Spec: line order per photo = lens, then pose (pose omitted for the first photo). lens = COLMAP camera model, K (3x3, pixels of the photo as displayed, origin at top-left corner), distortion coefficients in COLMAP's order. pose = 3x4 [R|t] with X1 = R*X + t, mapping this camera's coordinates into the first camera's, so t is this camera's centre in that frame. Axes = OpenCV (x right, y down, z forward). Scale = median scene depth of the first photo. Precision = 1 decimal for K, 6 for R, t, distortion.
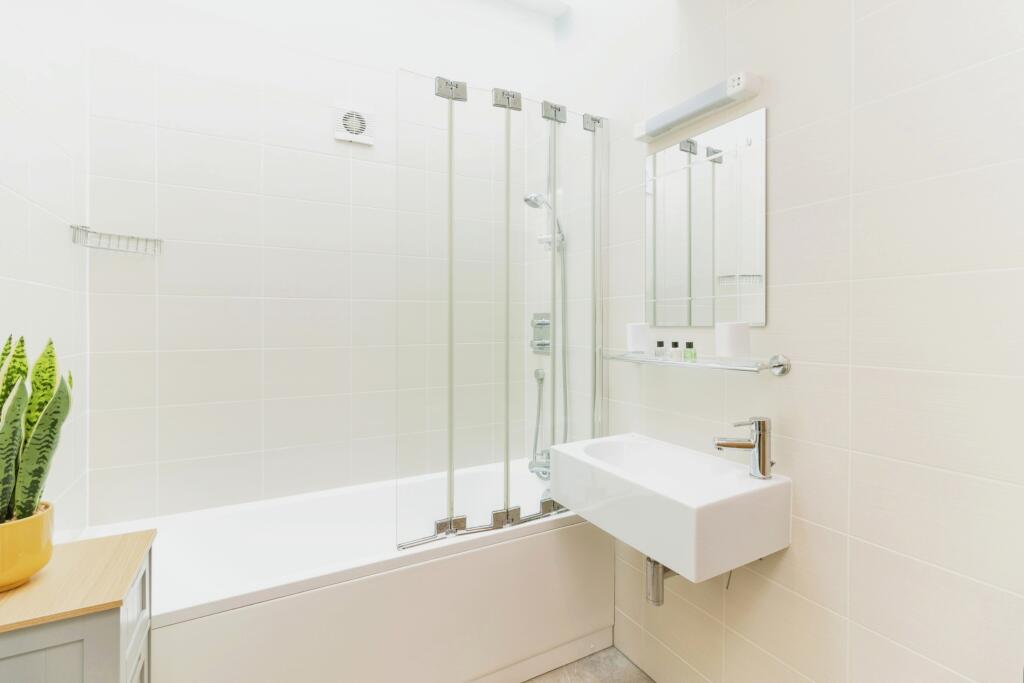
lens RADIAL K [[472.2, 0, 509.0], [0, 472.2, 331.7], [0, 0, 1]] dist [0.019831, 0.000066]
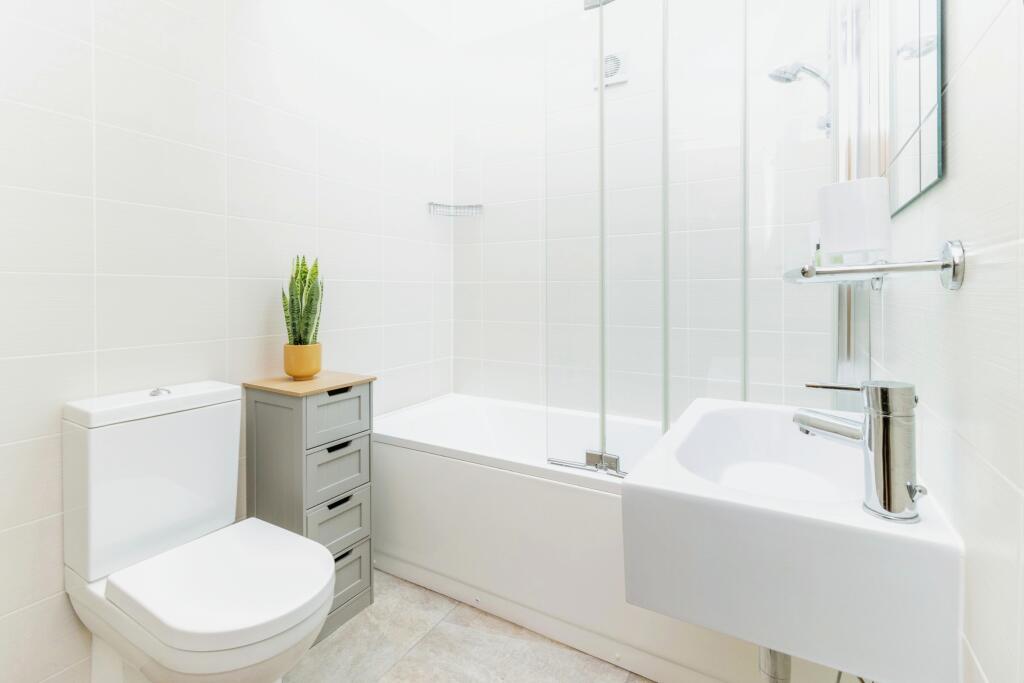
lens RADIAL K [[472.2, 0, 509.3], [0, 472.2, 293.1], [0, 0, 1]] dist [0.019831, 0.000066]
pose [[0.526220, 0.007042, -0.850319, 0.585718], [-0.012396, 0.999923, 0.000609, 0.079279], [0.850258, 0.010220, 0.526267, 0.352257]]
